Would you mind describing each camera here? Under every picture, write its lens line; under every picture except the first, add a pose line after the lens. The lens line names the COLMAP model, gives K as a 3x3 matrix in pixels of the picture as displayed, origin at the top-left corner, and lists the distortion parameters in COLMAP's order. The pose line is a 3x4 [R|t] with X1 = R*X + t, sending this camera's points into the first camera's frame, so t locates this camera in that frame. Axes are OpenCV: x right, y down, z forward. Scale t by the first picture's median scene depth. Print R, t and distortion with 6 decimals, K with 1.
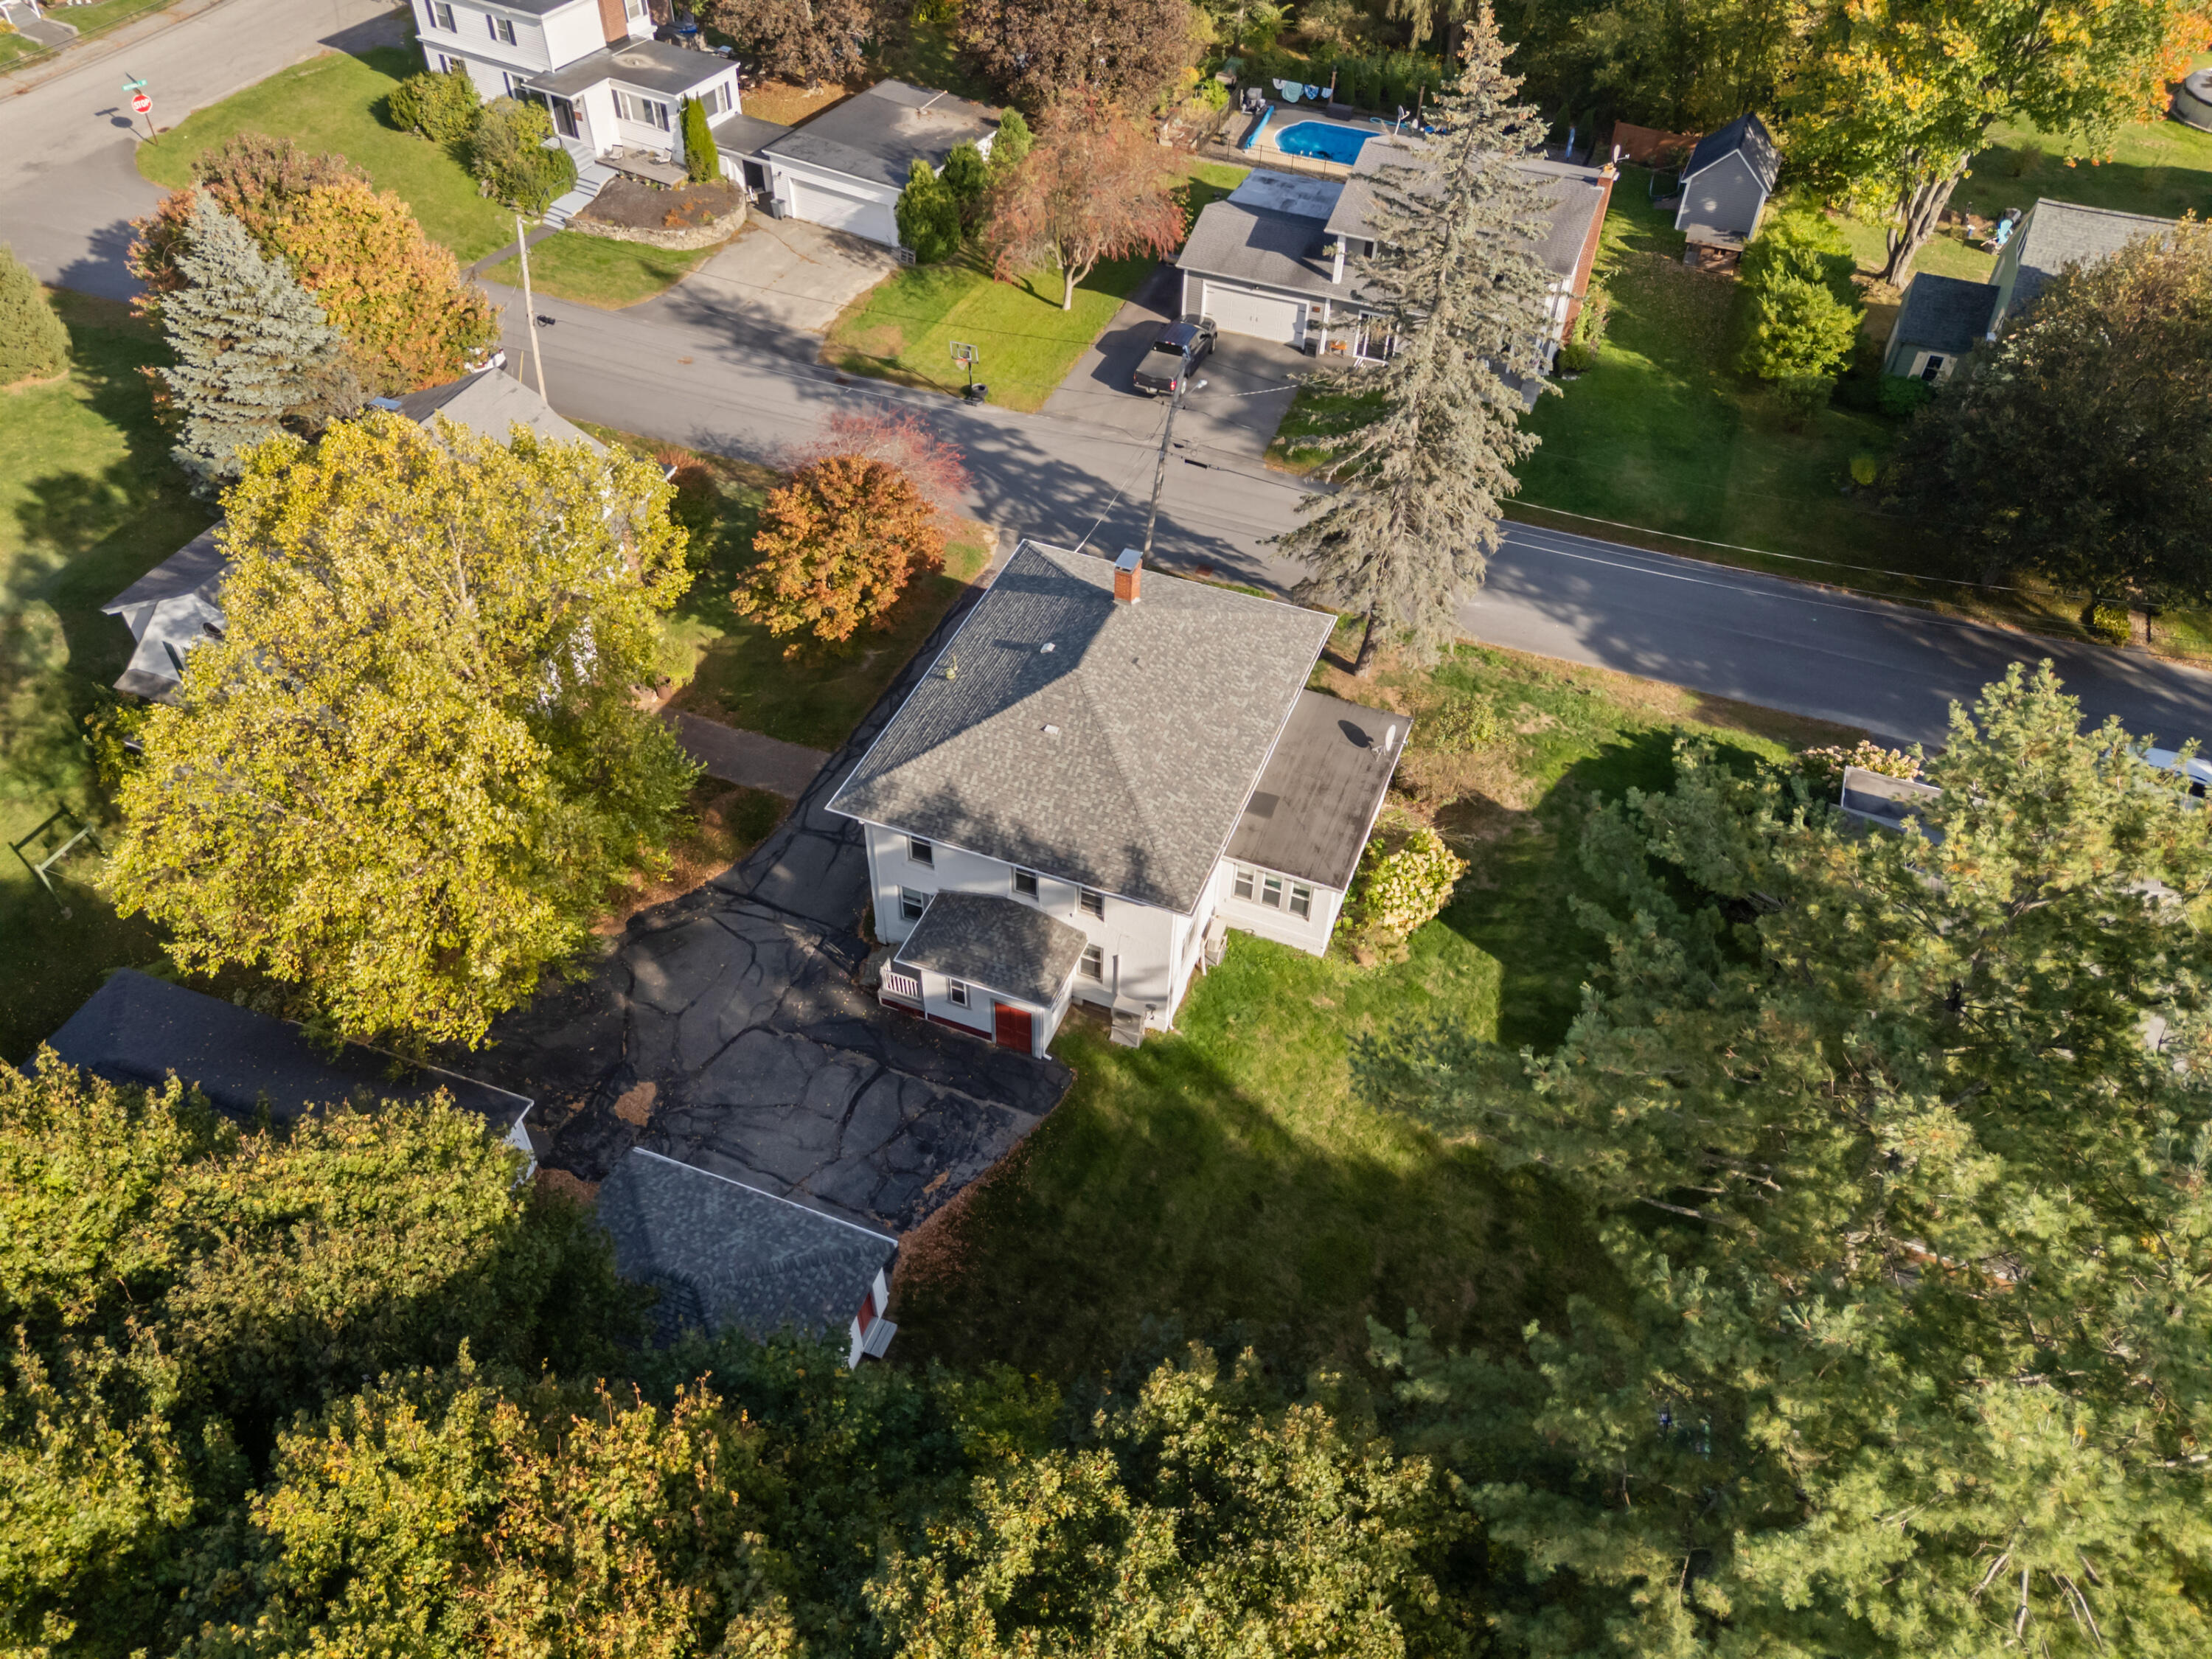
lens RADIAL K [[1599.0, 0, 1106.0], [0, 1599.0, 829.5], [0, 0, 1]] dist [0.028628, -0.008989]
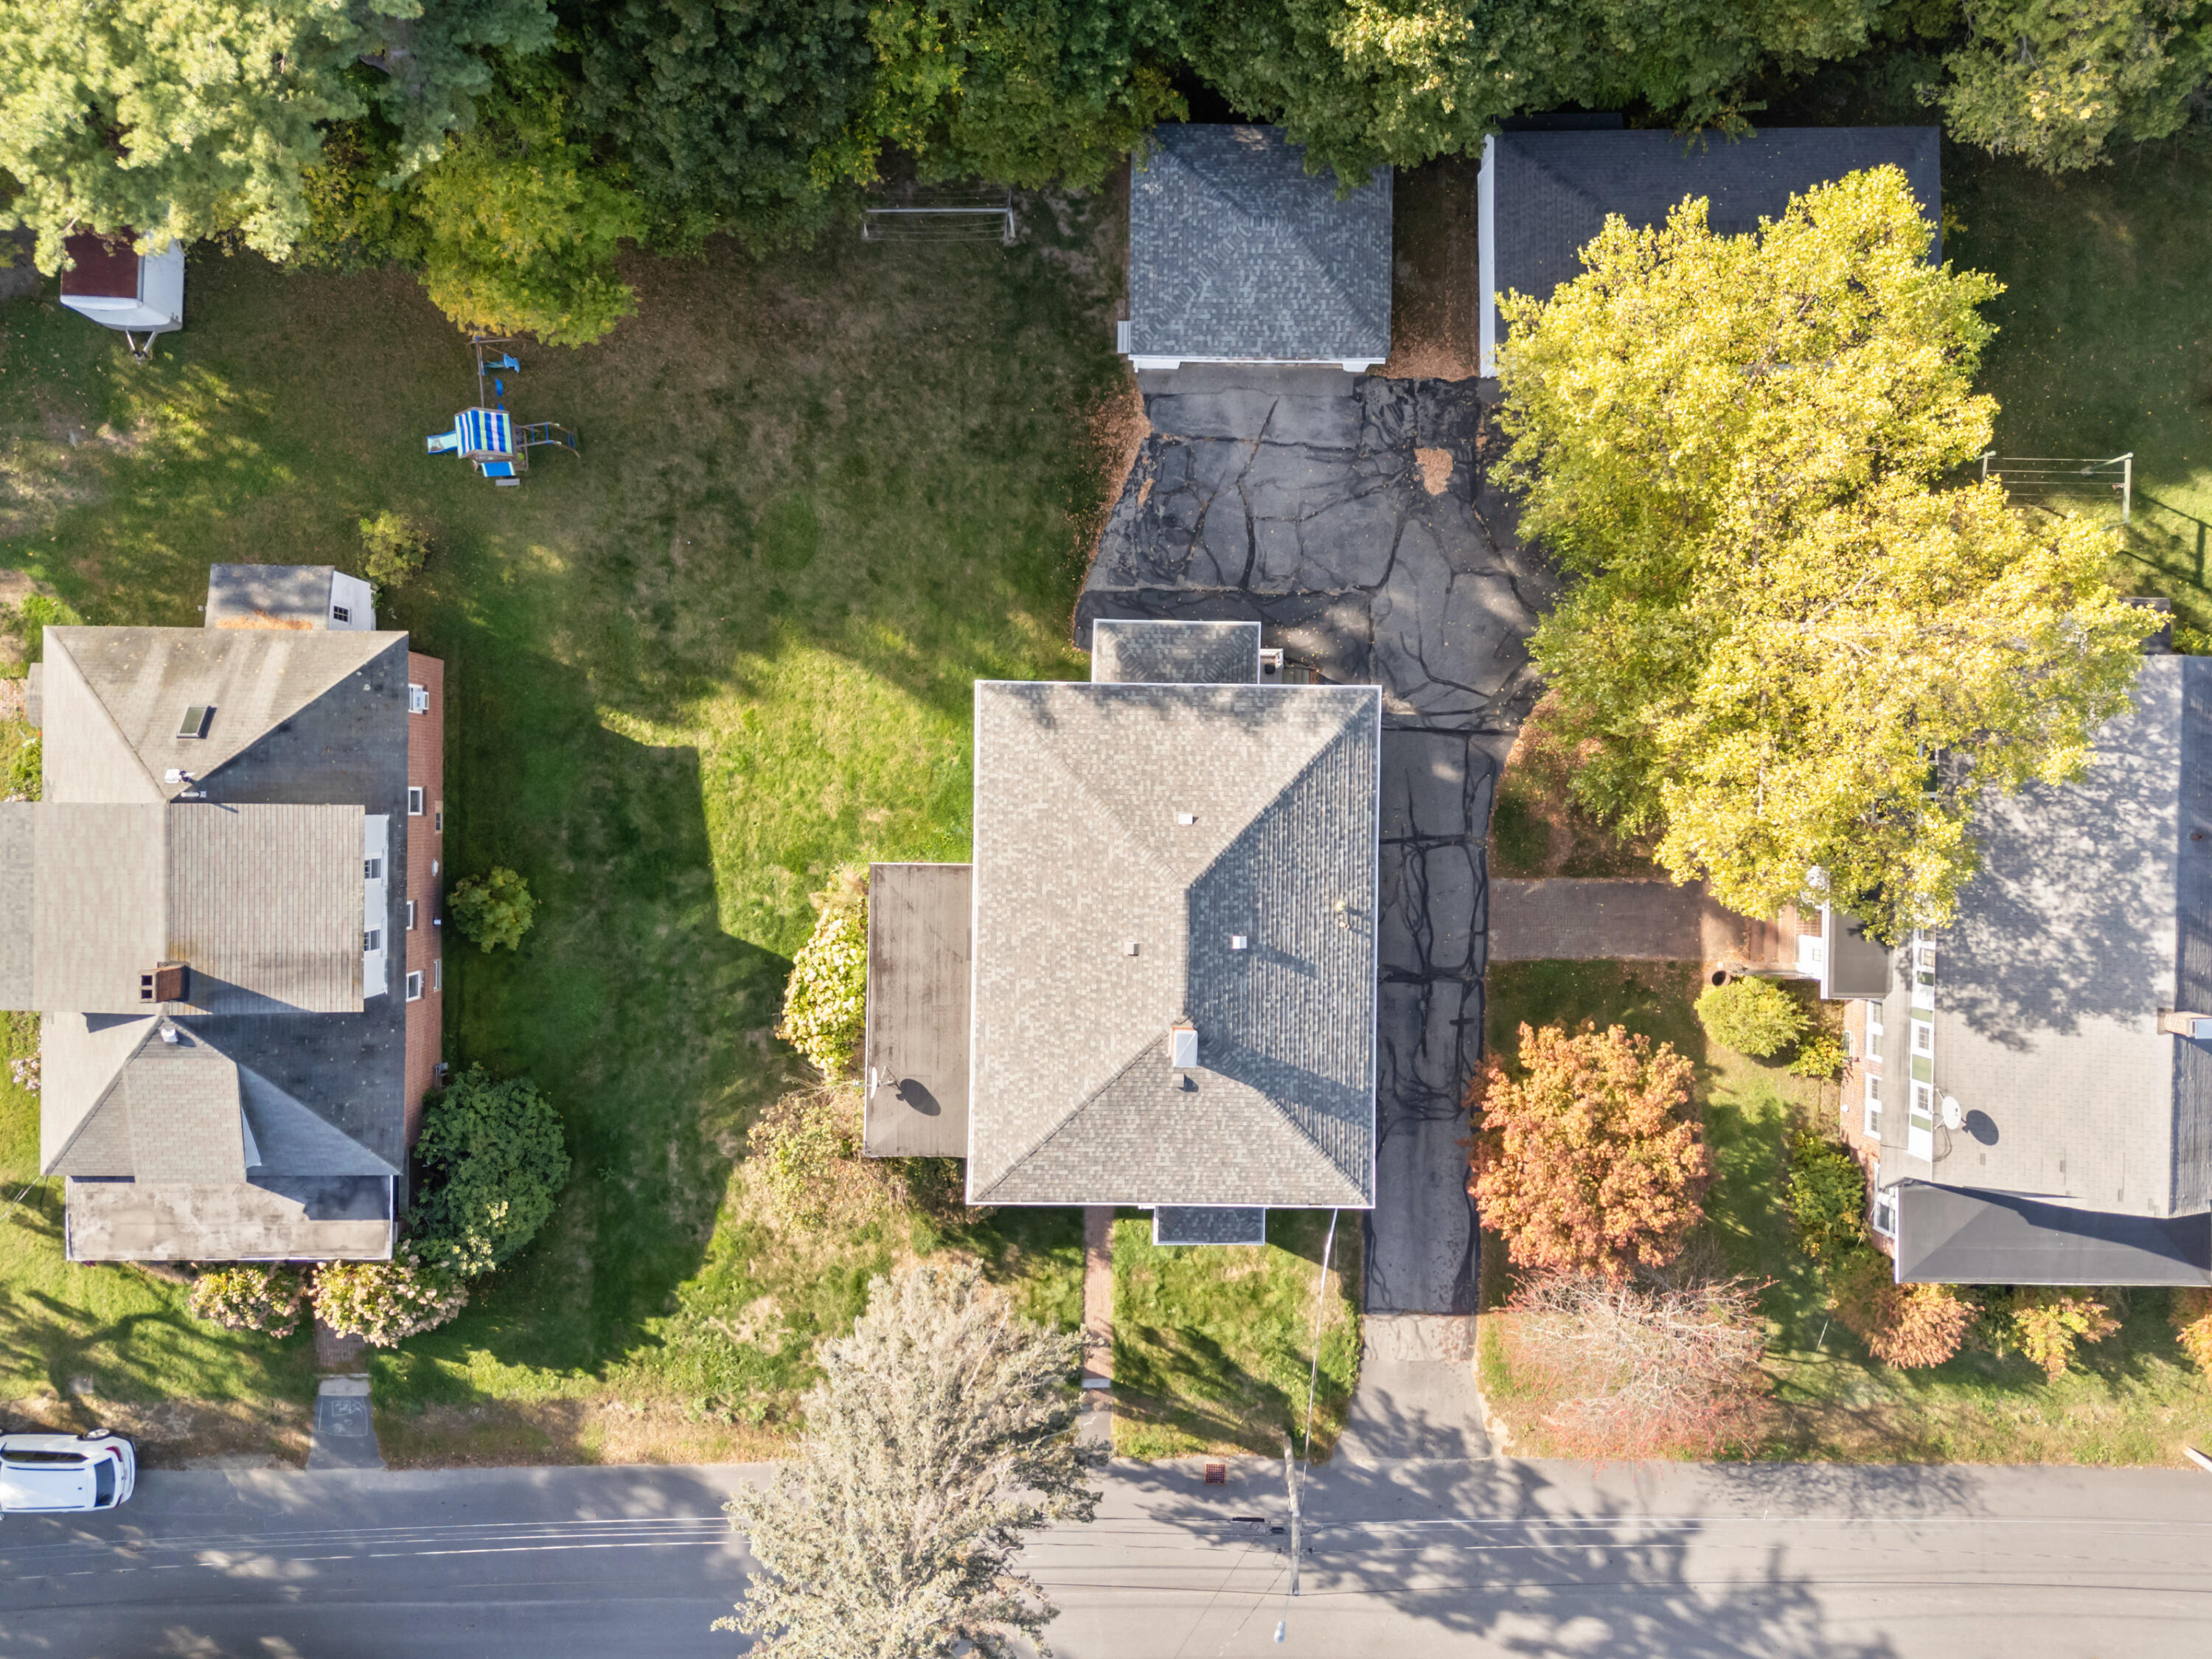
lens RADIAL K [[1599.0, 0, 1106.0], [0, 1599.0, 829.5], [0, 0, 1]] dist [0.028628, -0.008989]
pose [[-0.937620, 0.346175, -0.032118, 0.034733], [-0.275392, -0.683153, 0.676359, -0.627003], [0.212197, 0.643013, 0.735871, 0.286787]]
